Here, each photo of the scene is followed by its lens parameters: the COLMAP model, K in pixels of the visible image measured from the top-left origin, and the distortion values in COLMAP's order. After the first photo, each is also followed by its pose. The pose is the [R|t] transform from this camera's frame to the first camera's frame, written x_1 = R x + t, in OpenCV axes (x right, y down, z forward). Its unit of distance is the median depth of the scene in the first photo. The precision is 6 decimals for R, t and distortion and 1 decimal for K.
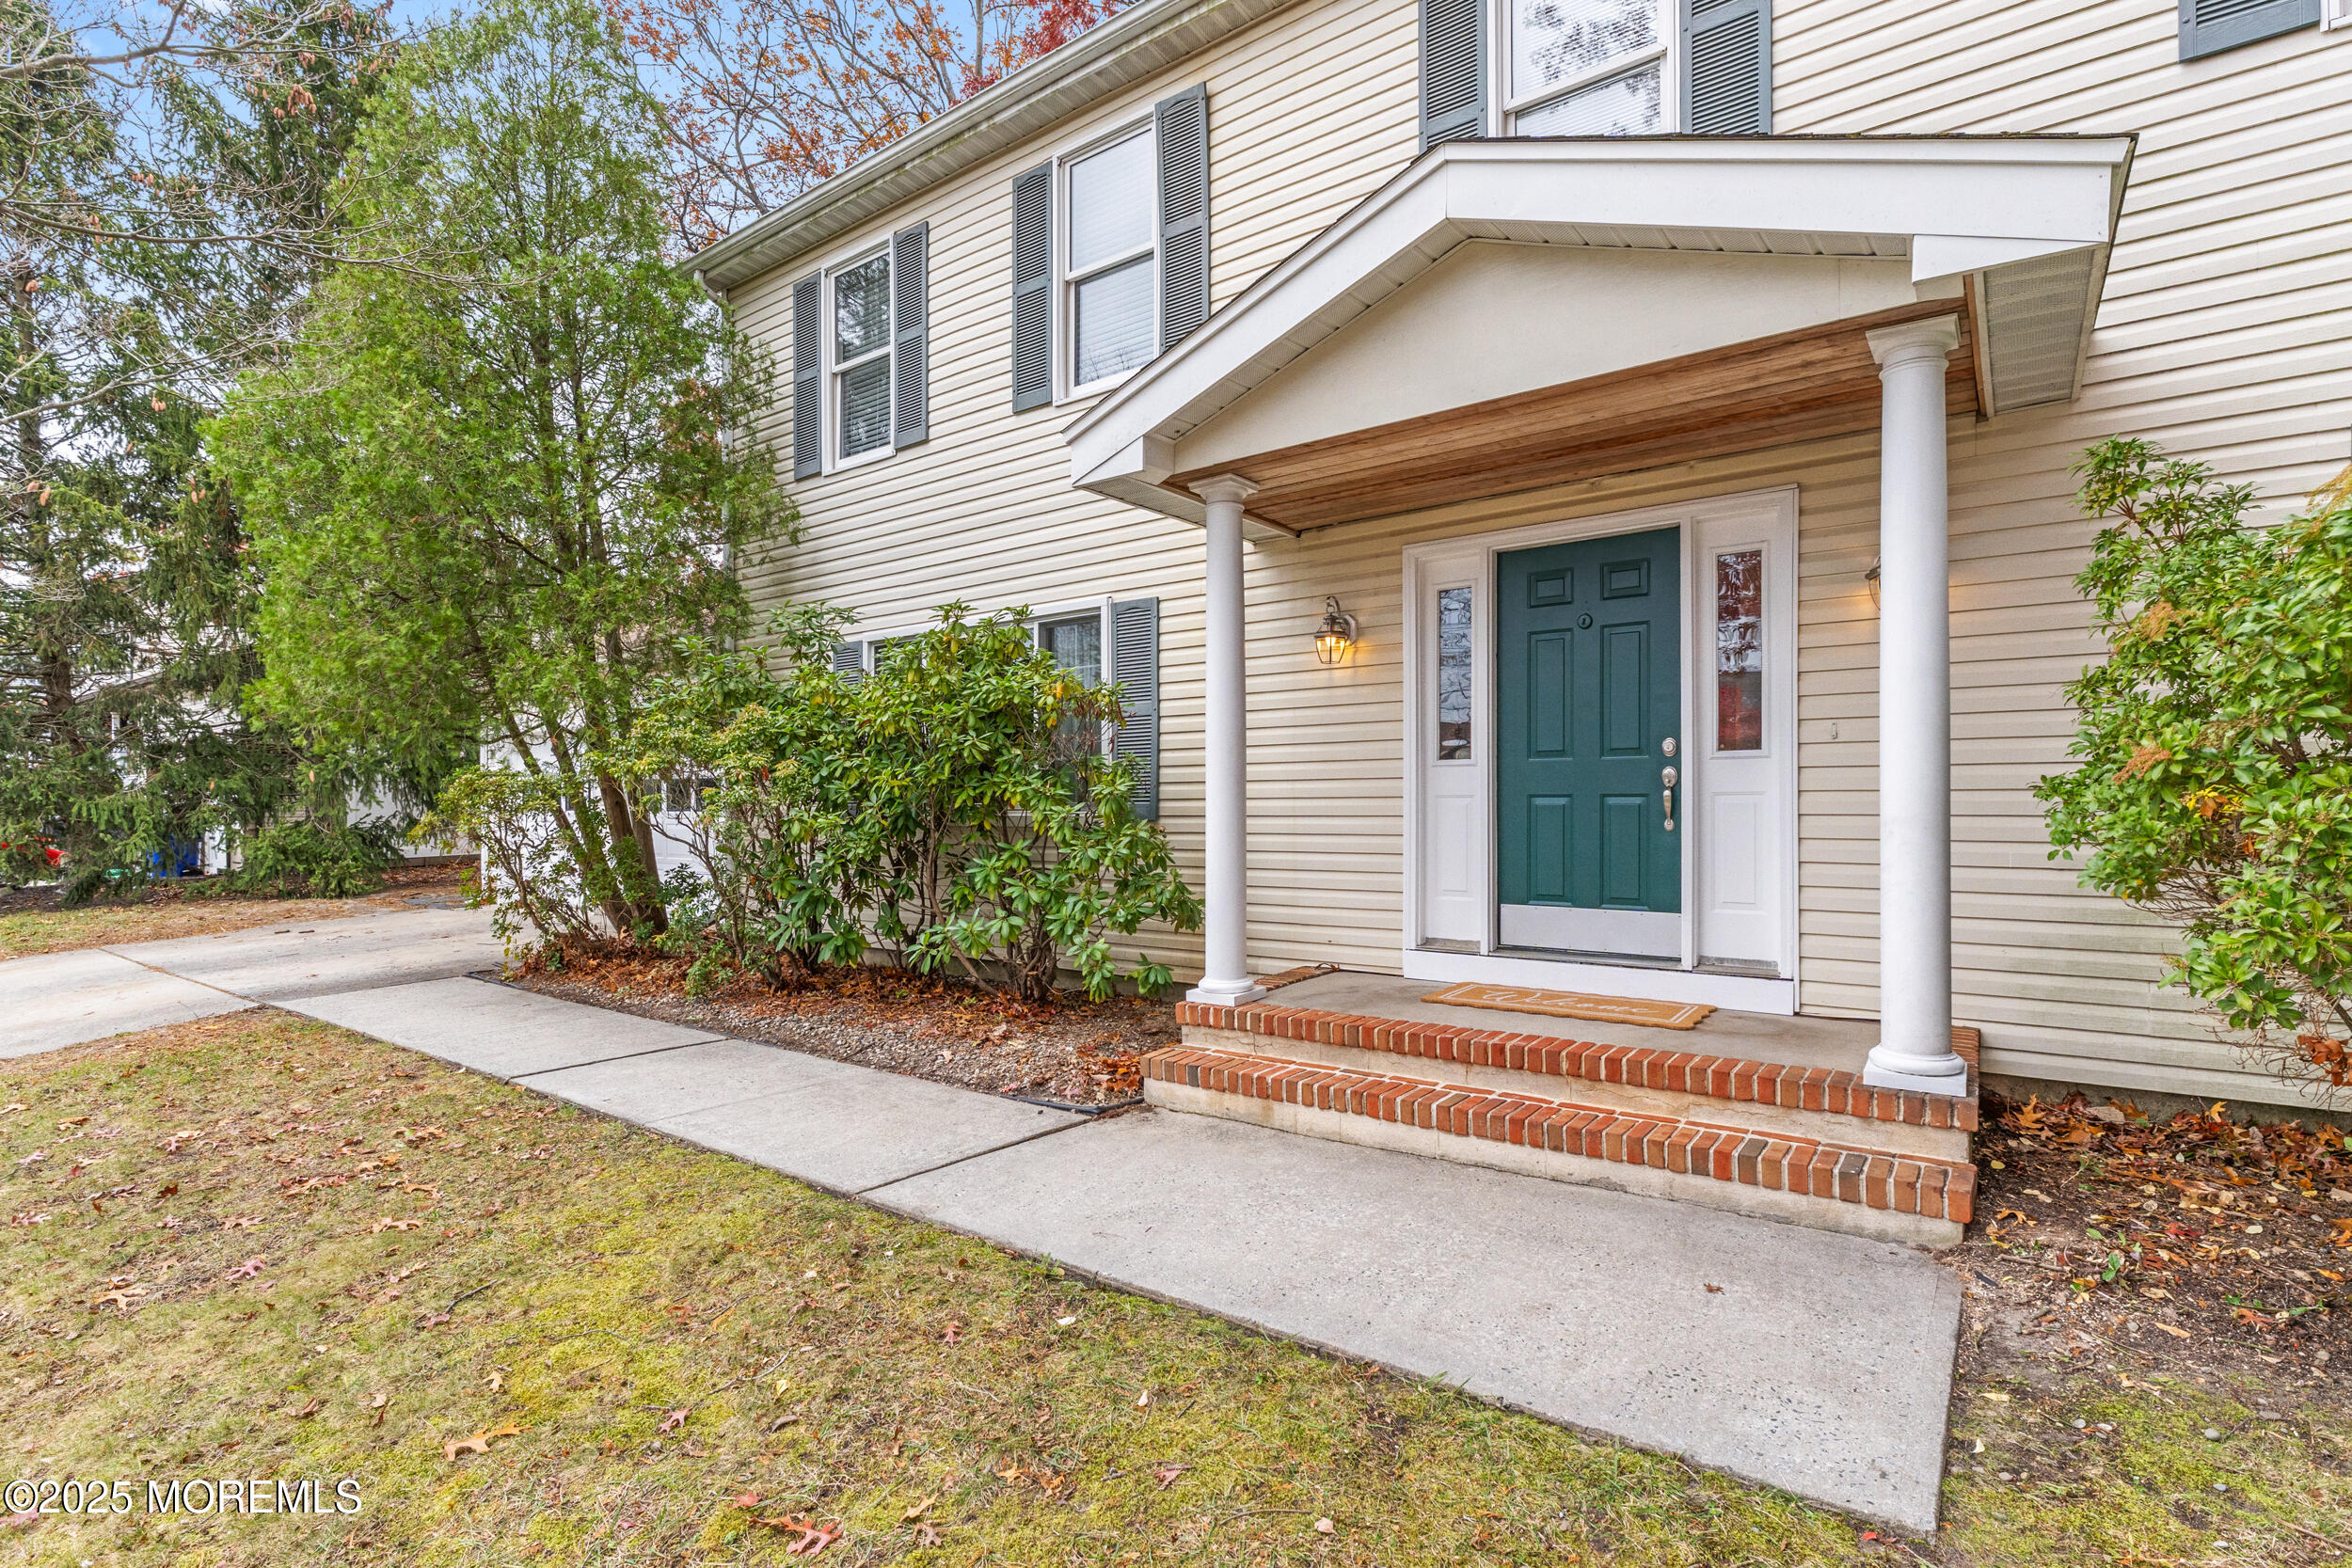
lens RADIAL K [[991.3, 0, 1181.7], [0, 991.3, 787.5], [0, 0, 1]] dist [0.002493, 0.000108]
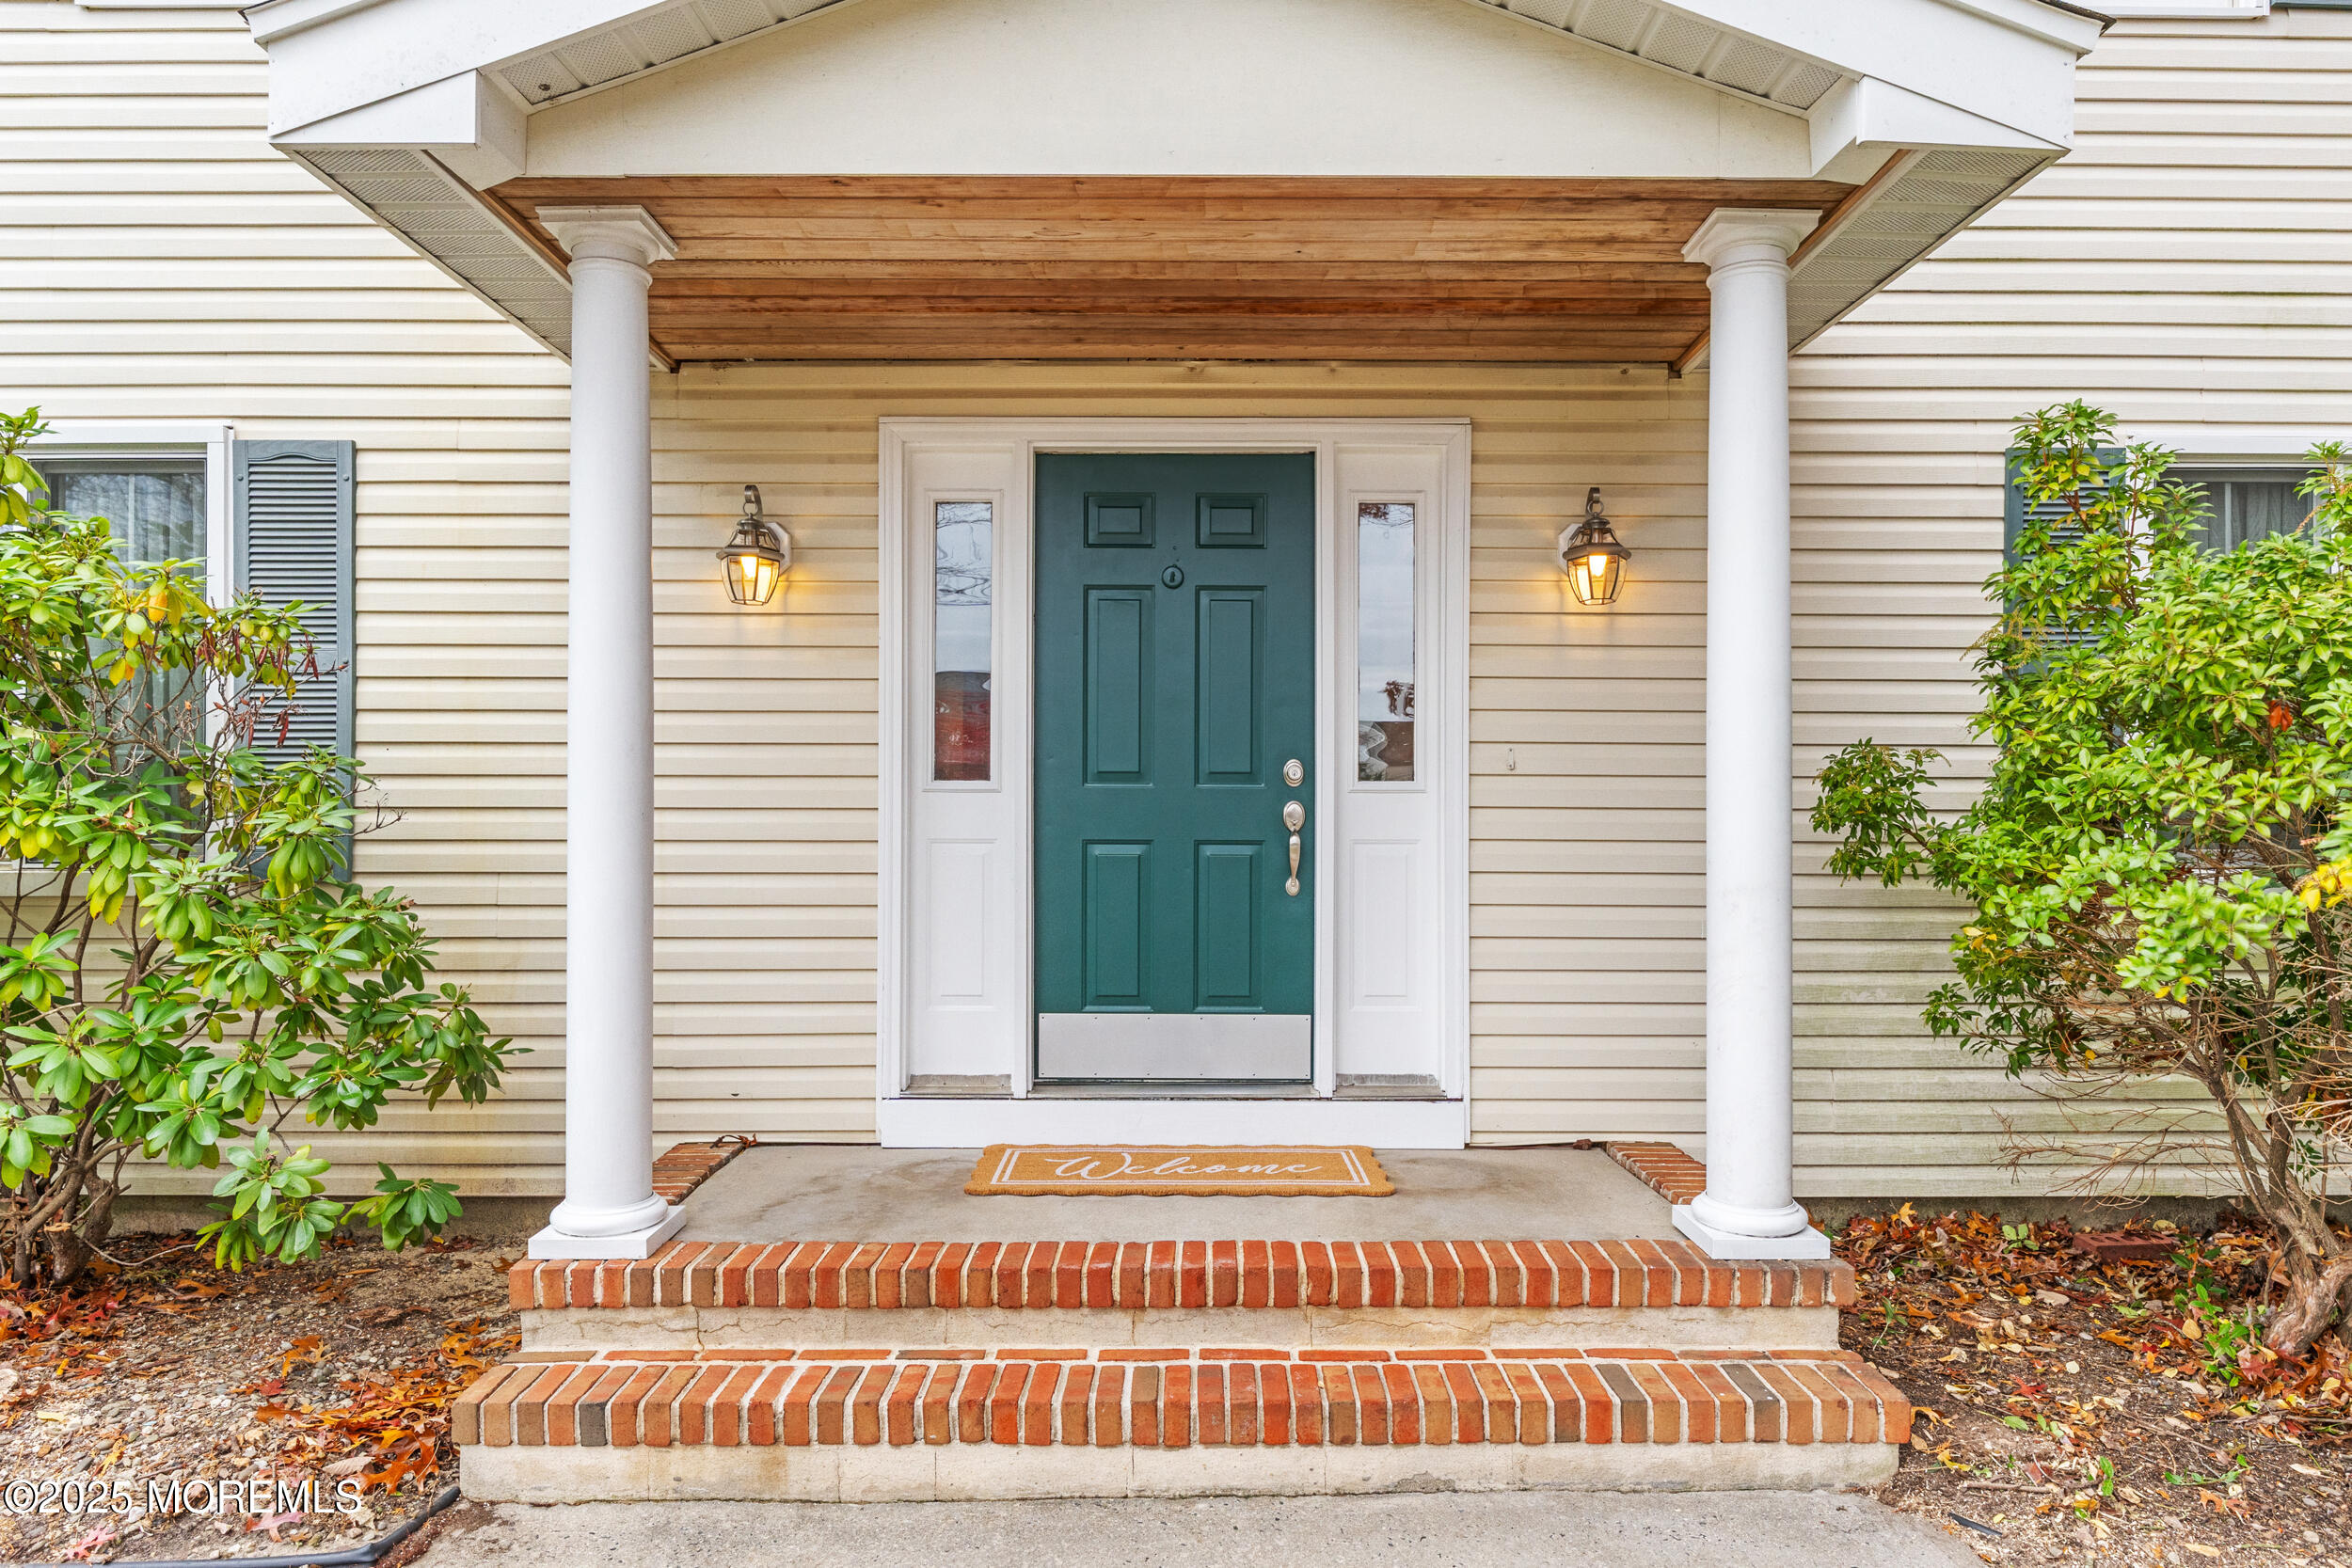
lens RADIAL K [[1412.8, 0, 1177.0], [0, 1412.8, 822.5], [0, 0, 1]] dist [-0.000336, -0.000104]
pose [[0.820110, 0.011600, 0.572088, -0.145598], [-0.015036, 0.999886, 0.001280, -0.007108], [-0.572008, -0.009652, 0.820191, 0.264983]]
